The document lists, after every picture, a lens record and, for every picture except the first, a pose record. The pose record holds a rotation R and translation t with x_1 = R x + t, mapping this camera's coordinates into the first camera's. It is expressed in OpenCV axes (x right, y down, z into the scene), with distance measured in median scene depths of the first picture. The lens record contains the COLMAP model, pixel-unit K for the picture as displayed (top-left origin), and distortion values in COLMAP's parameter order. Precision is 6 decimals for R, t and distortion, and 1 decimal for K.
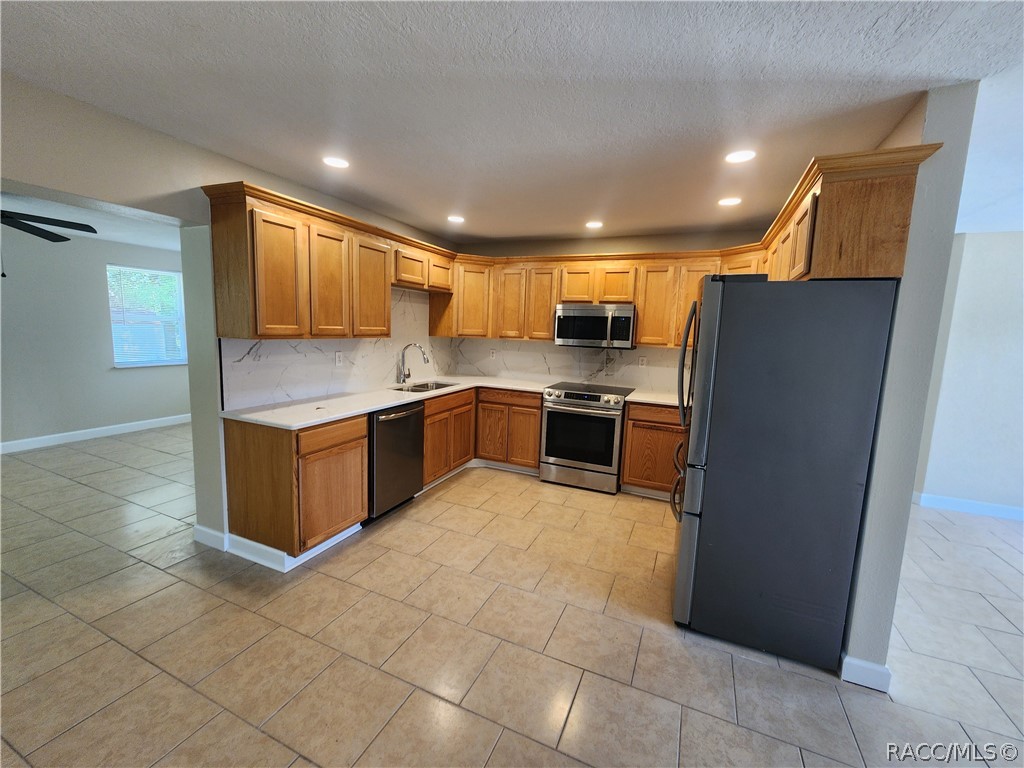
lens RADIAL K [[422.6, 0, 512.2], [0, 422.6, 379.5], [0, 0, 1]] dist [0.001512, 0.000774]
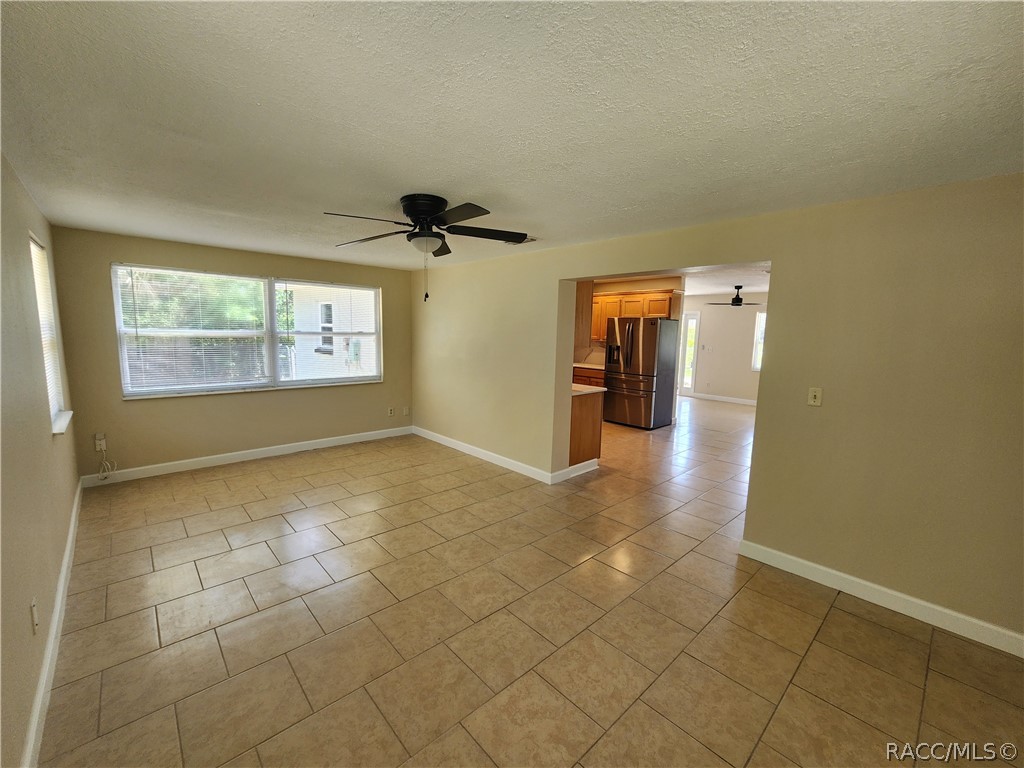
lens RADIAL K [[422.6, 0, 510.3], [0, 422.6, 386.1], [0, 0, 1]] dist [0.001512, 0.000774]
pose [[0.396260, -0.153022, 0.905297, -1.543022], [0.106928, 0.986995, 0.120028, -0.119532], [-0.911891, 0.049240, 0.407469, 0.363983]]
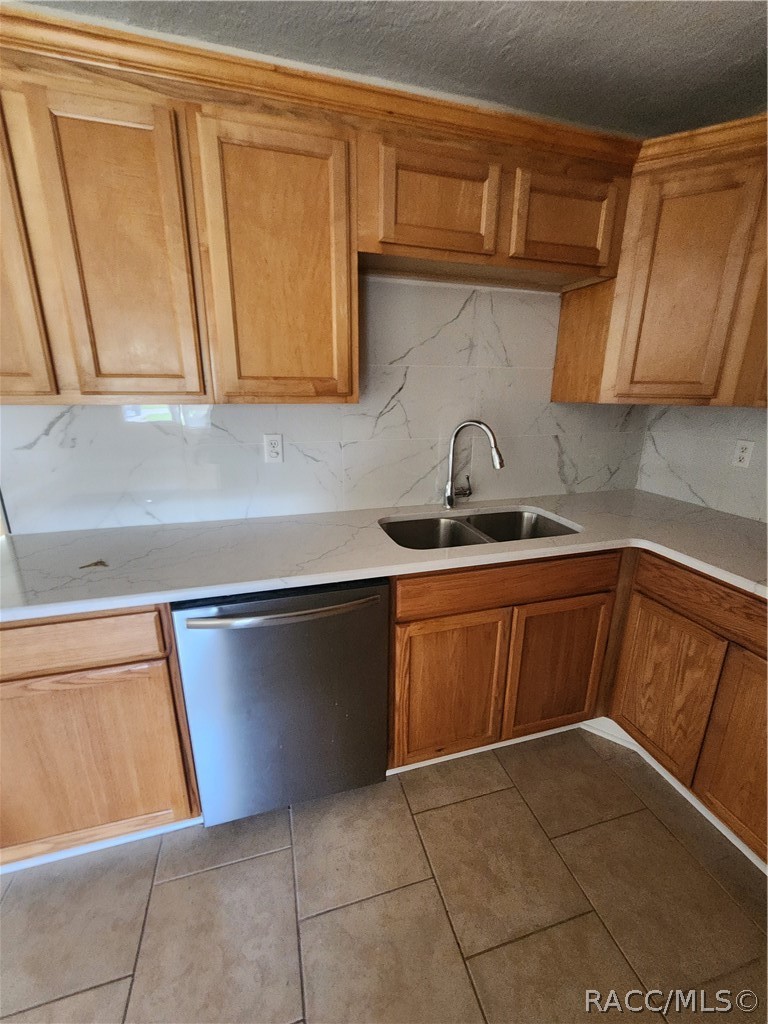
lens RADIAL K [[422.6, 0, 385.1], [0, 422.6, 519.5], [0, 0, 1]] dist [0.001512, 0.000774]
pose [[0.647510, 0.183235, -0.739700, 0.042369], [-0.073134, 0.981123, 0.179021, -0.058755], [0.758539, -0.061821, 0.648688, 0.694463]]
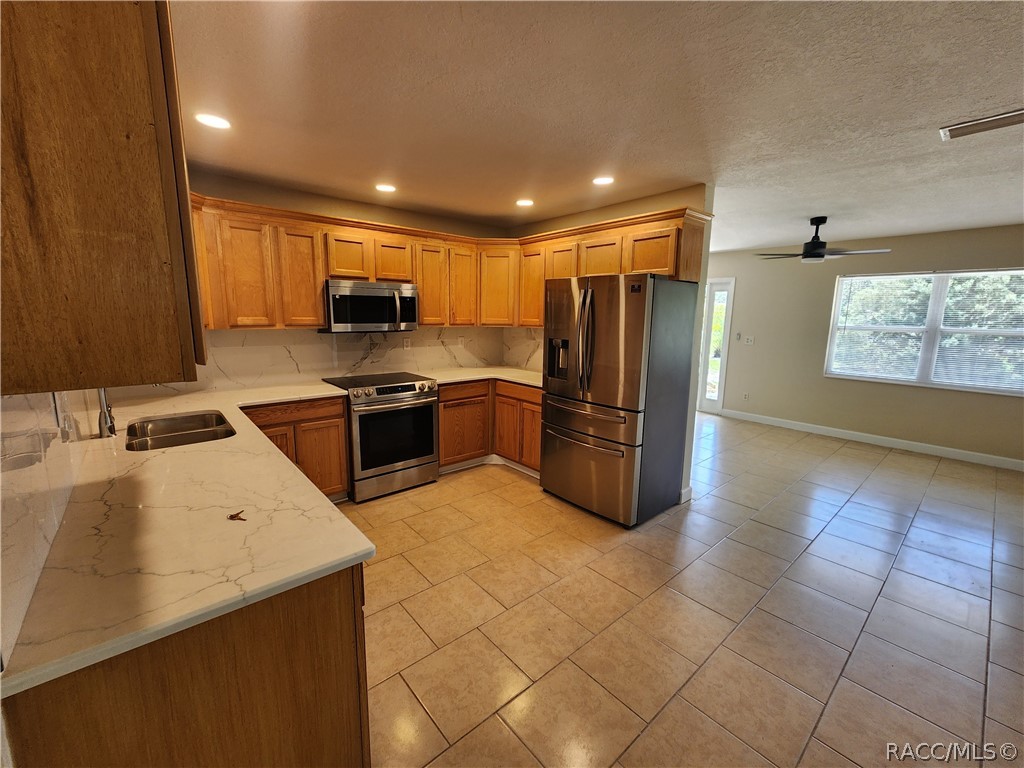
lens RADIAL K [[422.6, 0, 512.1], [0, 422.6, 384.0], [0, 0, 1]] dist [0.001512, 0.000774]
pose [[0.430388, -0.181749, 0.884157, -0.503845], [0.113703, 0.982633, 0.146643, -0.071602], [-0.895454, 0.037418, 0.443579, 0.396112]]
